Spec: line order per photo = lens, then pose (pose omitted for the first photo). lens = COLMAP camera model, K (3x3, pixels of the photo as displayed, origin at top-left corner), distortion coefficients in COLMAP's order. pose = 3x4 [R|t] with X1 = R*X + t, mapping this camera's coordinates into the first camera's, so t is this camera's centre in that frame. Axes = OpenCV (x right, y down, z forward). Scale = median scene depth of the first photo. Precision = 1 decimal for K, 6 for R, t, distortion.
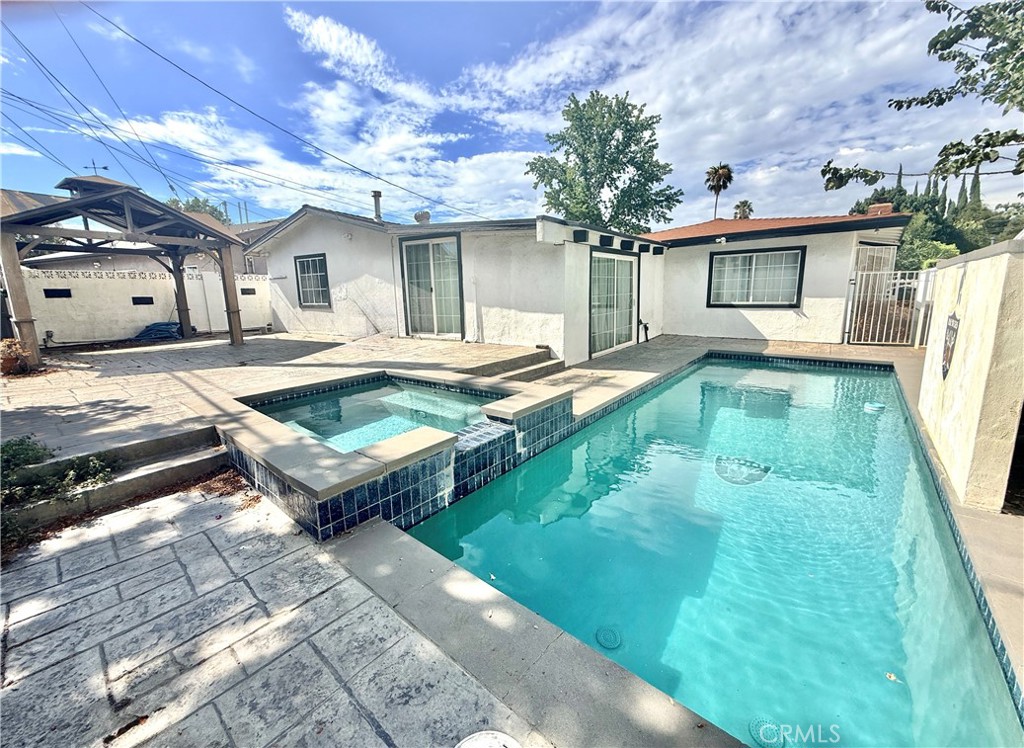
lens RADIAL K [[409.0, 0, 511.5], [0, 409.0, 369.5], [0, 0, 1]] dist [-0.000020, 0.000742]
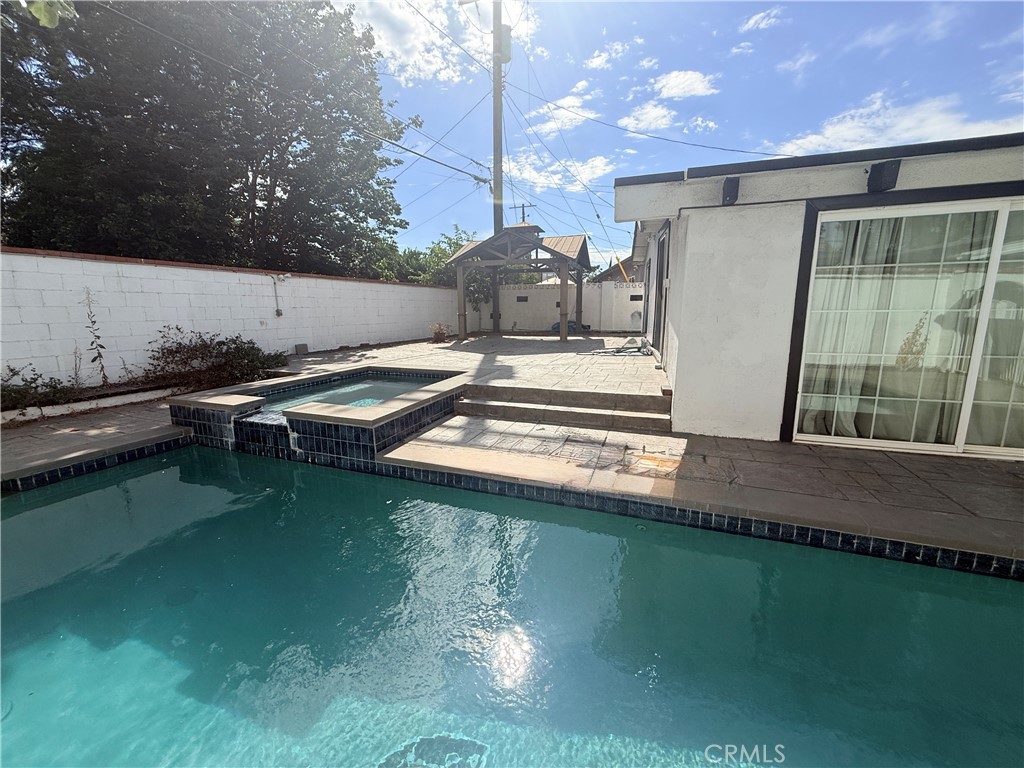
lens RADIAL K [[409.0, 0, 514.7], [0, 409.0, 386.8], [0, 0, 1]] dist [-0.000020, 0.000742]
pose [[0.298044, 0.204144, -0.932467, 1.188169], [-0.176156, 0.971848, 0.156461, -0.236716], [0.938157, 0.117627, 0.325615, 1.189349]]
